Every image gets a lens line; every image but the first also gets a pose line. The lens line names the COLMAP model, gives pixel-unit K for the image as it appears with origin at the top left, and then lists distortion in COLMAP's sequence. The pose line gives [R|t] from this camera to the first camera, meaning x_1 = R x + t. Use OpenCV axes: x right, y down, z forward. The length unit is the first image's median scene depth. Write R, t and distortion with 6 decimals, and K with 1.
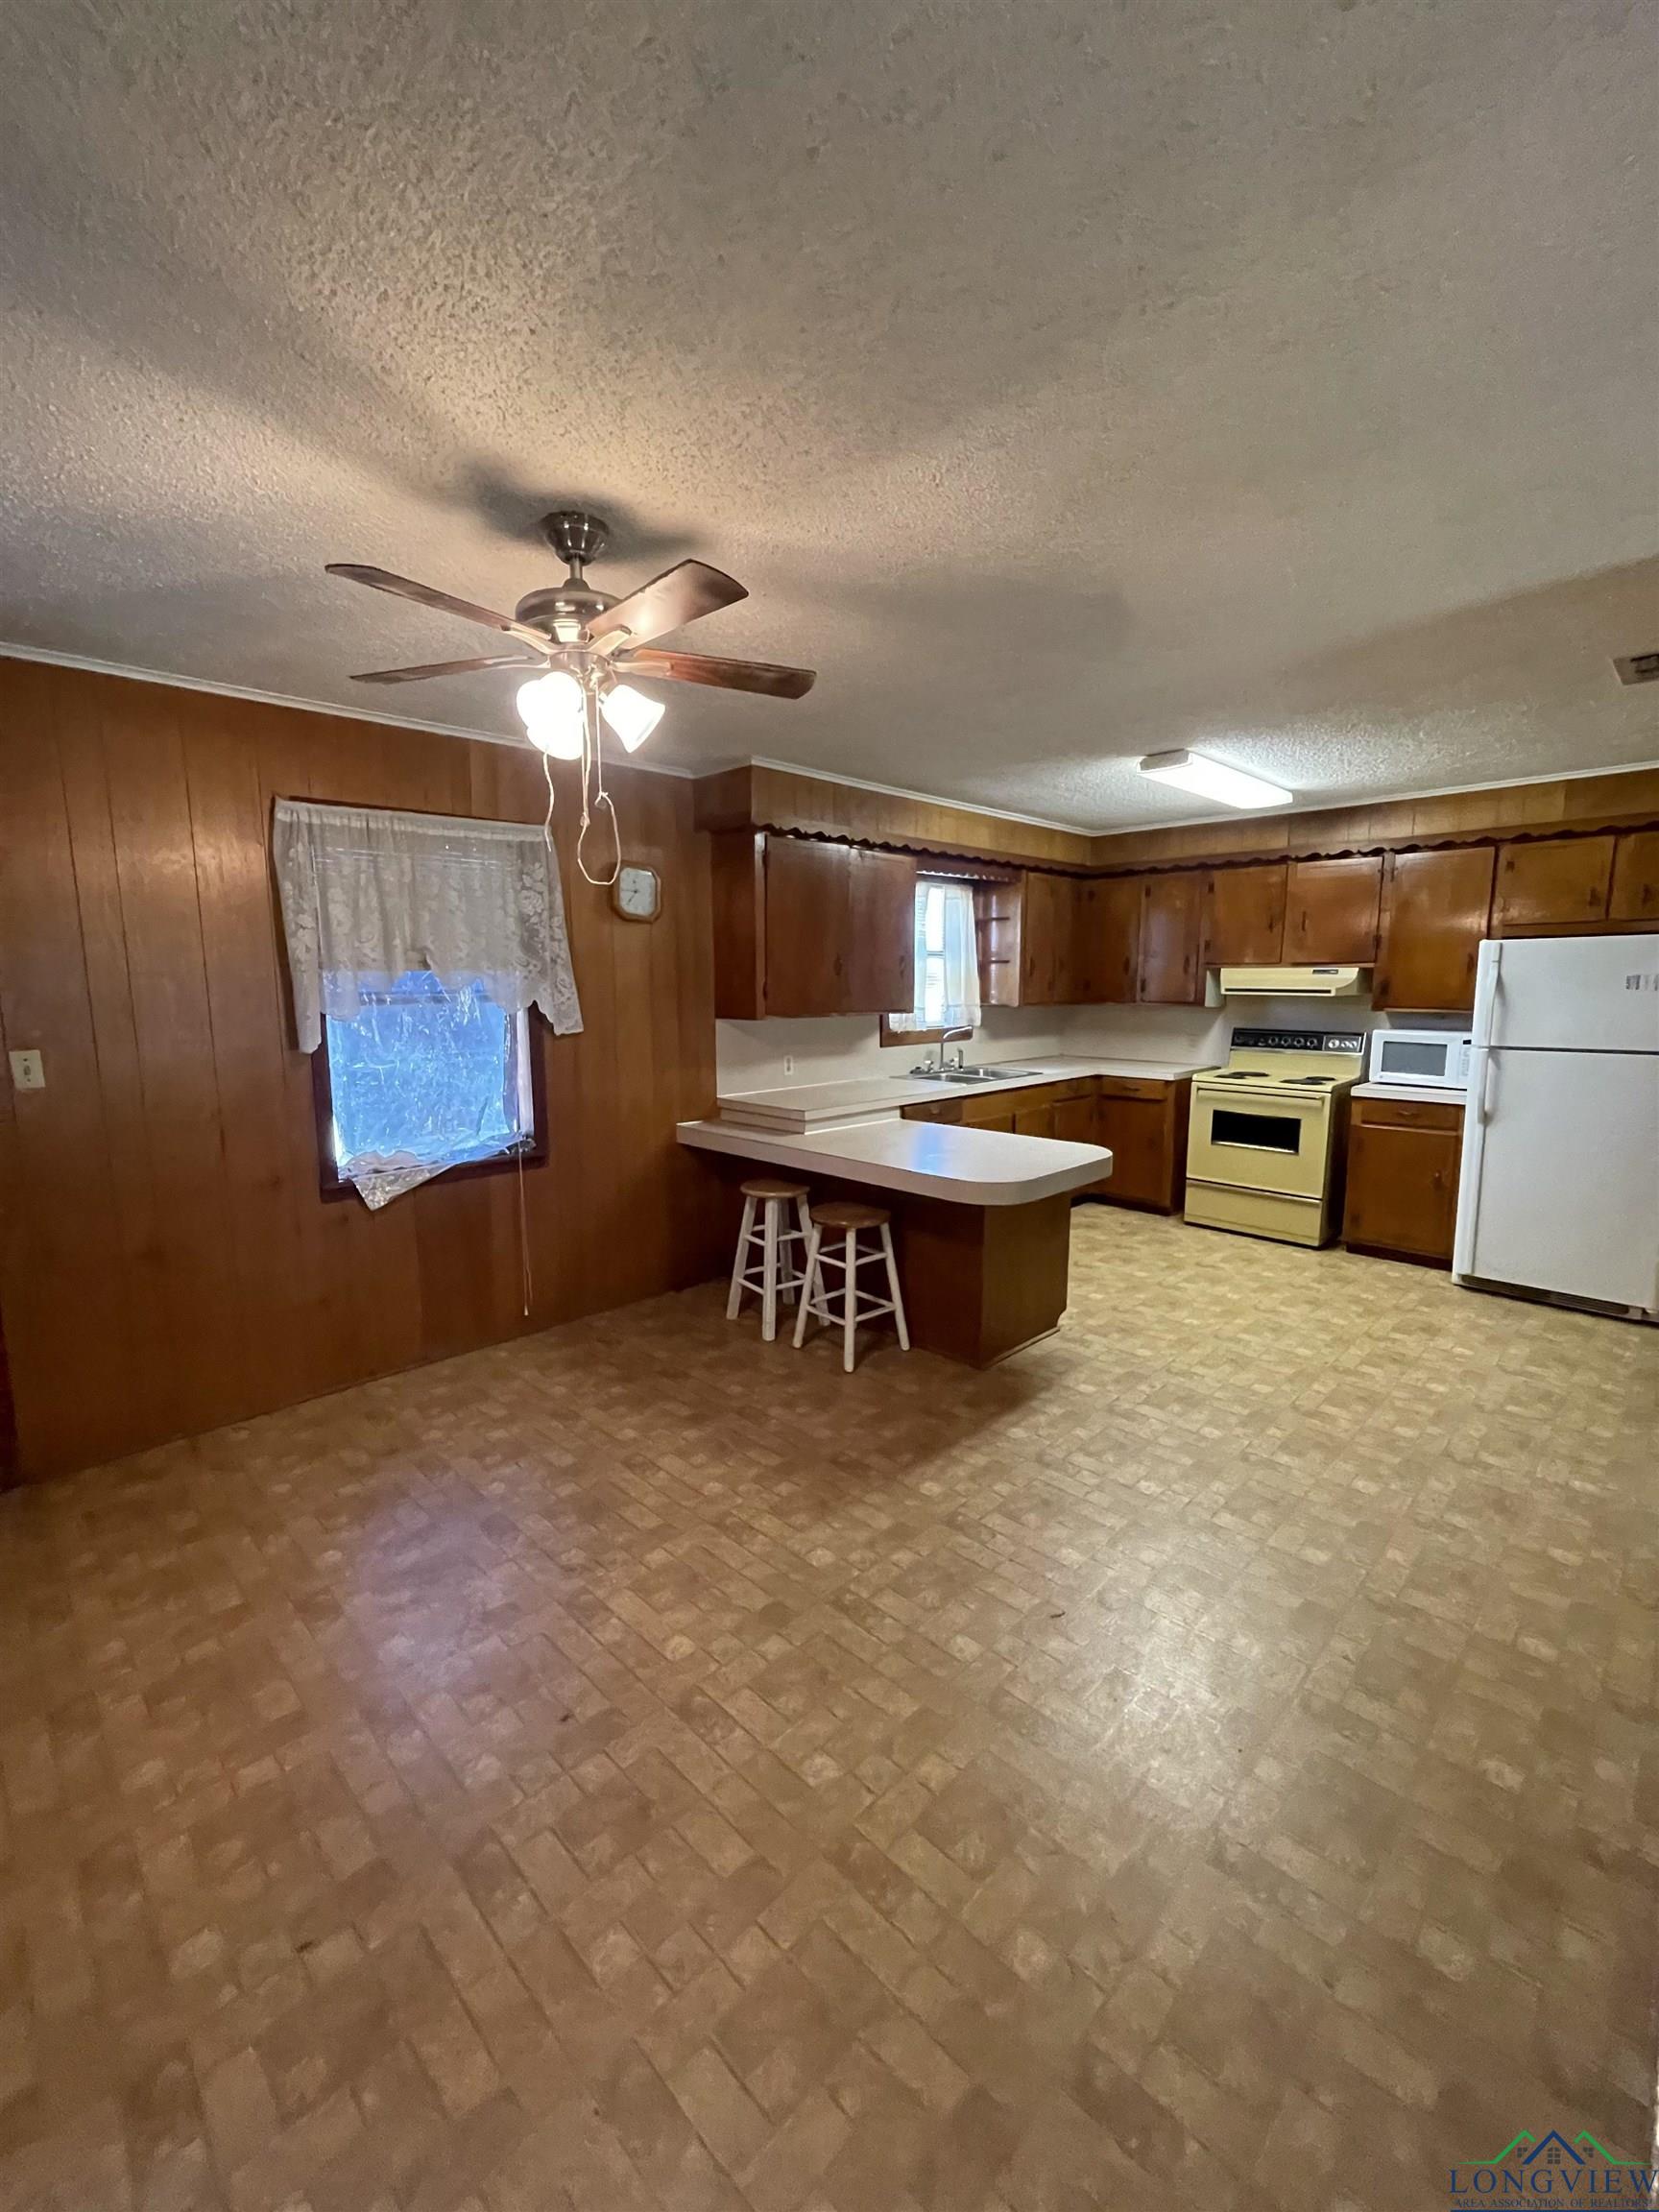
lens RADIAL K [[905.8, 0, 812.7], [0, 905.8, 1100.5], [0, 0, 1]] dist [0.003306, 0.000241]
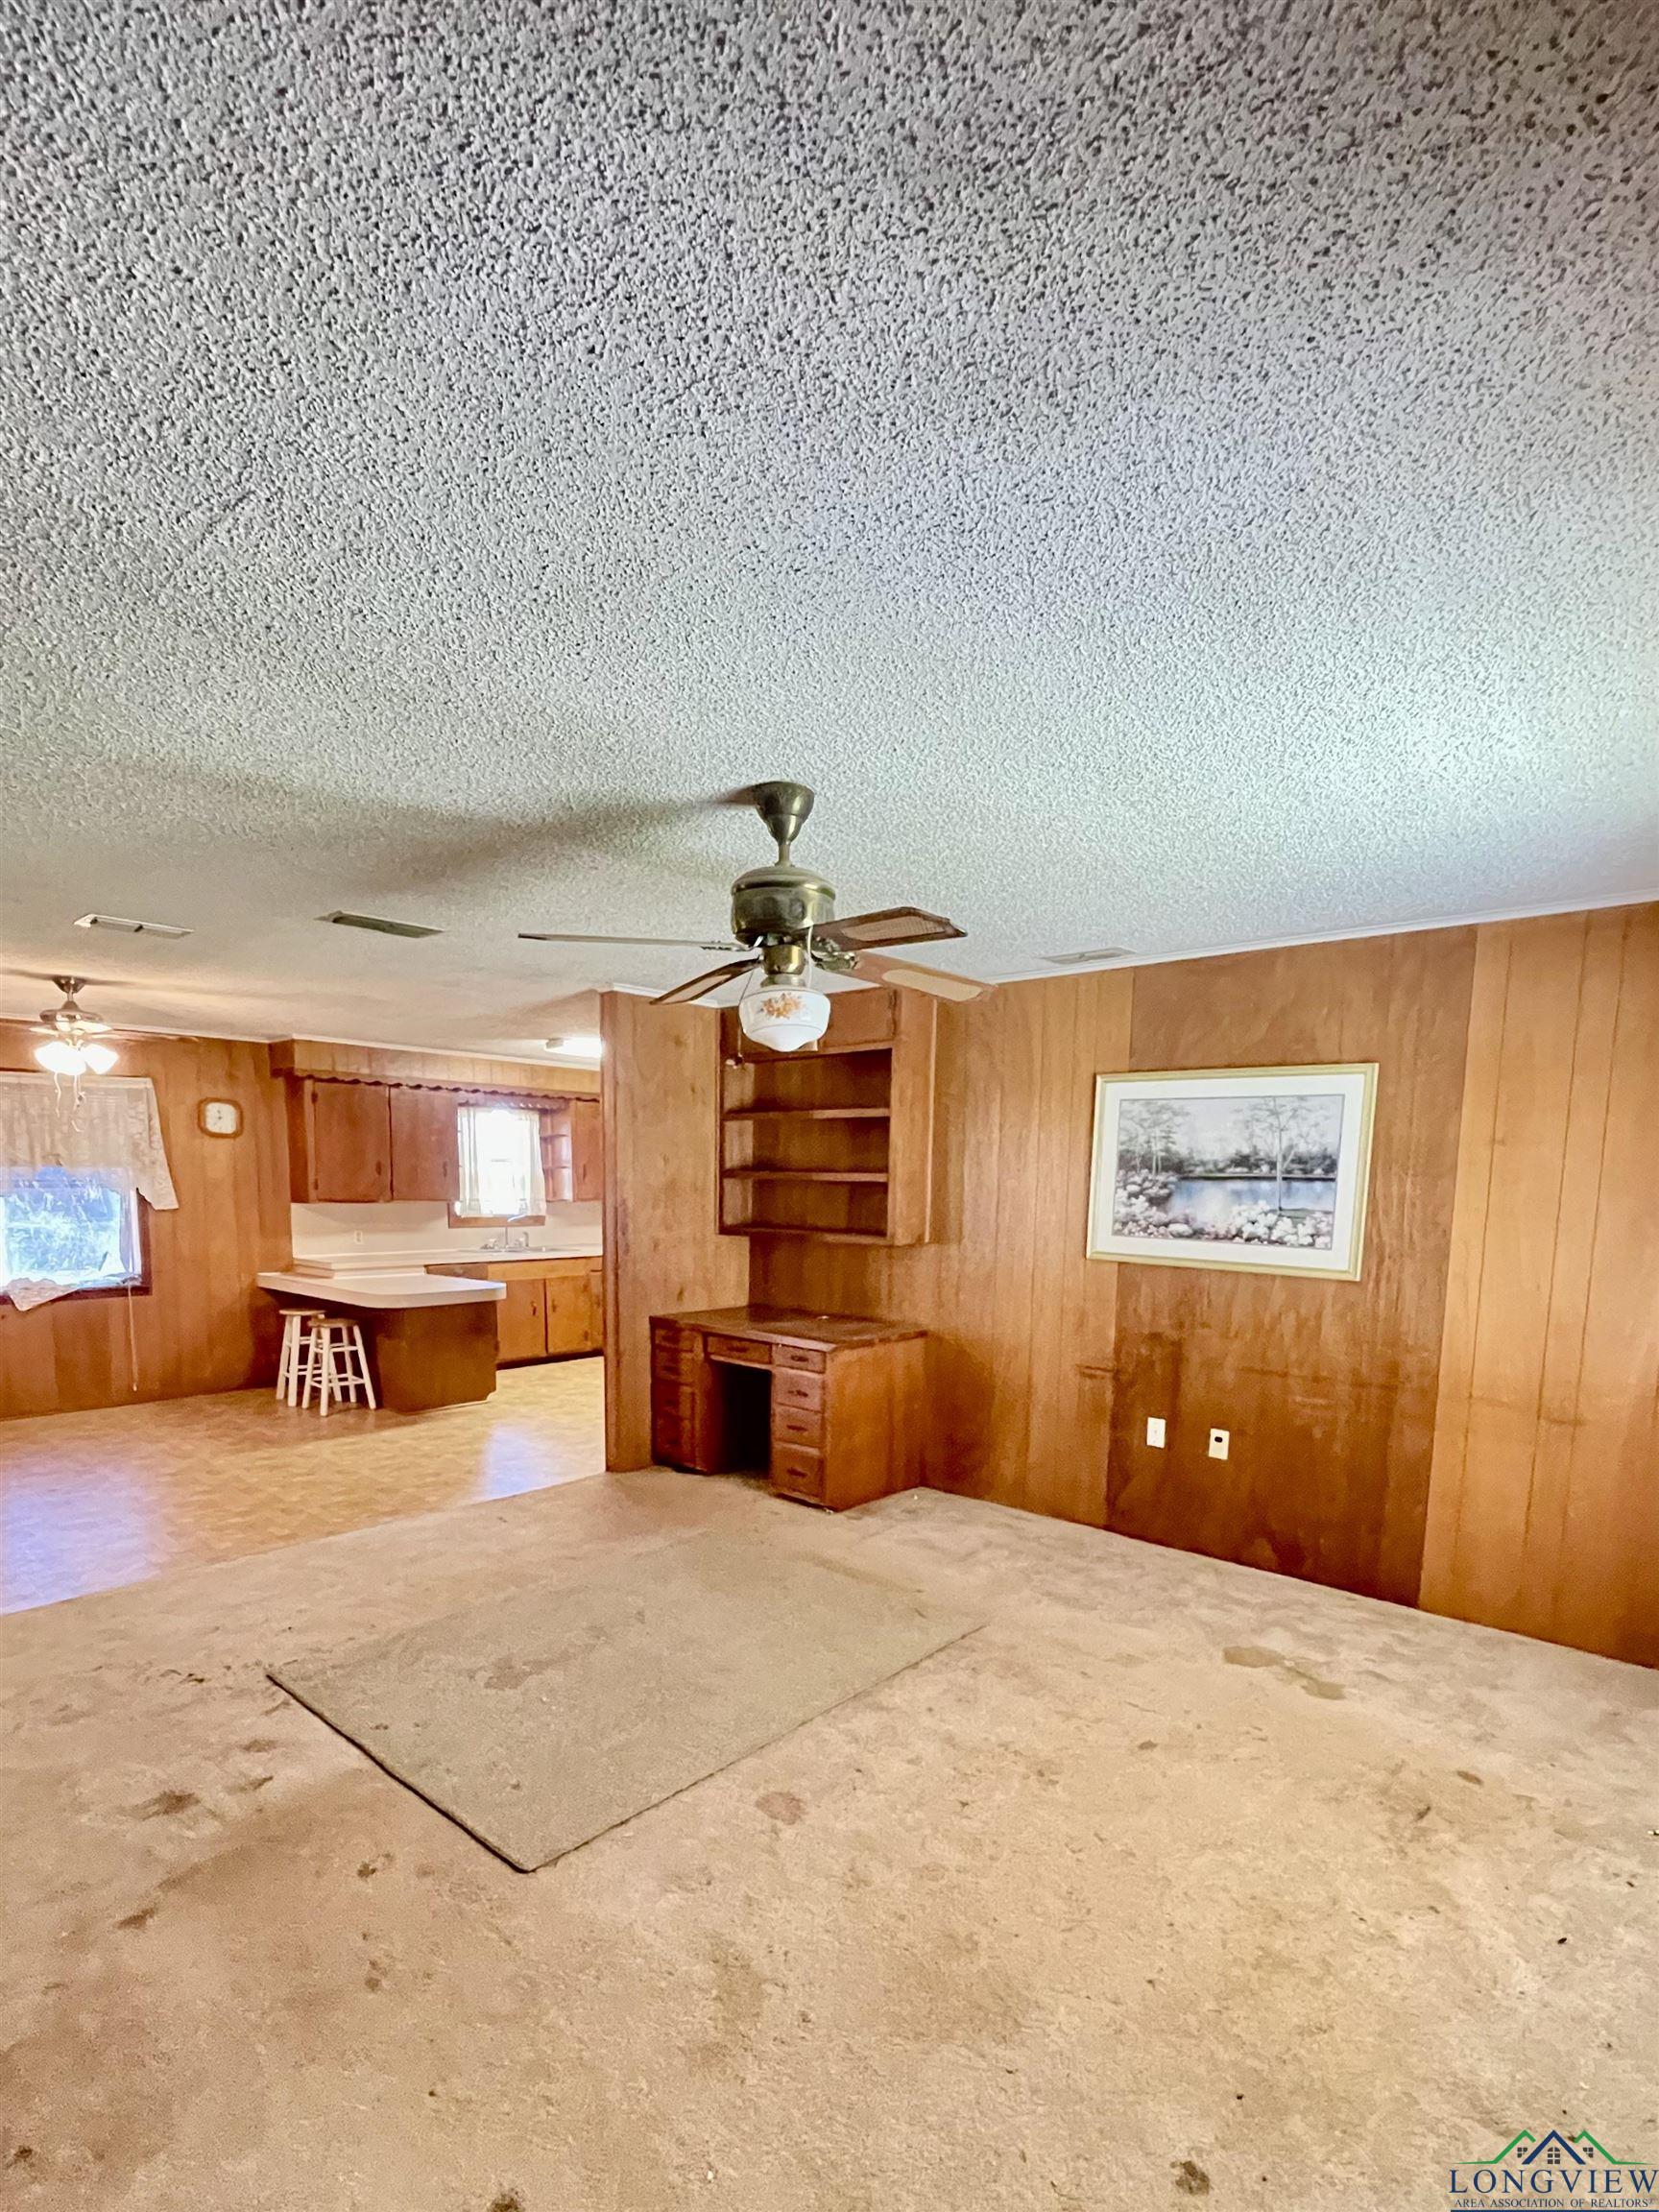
lens RADIAL K [[1081.7, 0, 817.5], [0, 1081.7, 1311.4], [0, 0, 1]] dist [-0.003107, -0.000397]
pose [[0.998199, 0.009108, 0.059298, 0.987473], [-0.008203, 0.999846, -0.015483, 0.161968], [-0.059430, 0.014969, 0.998120, -1.227671]]
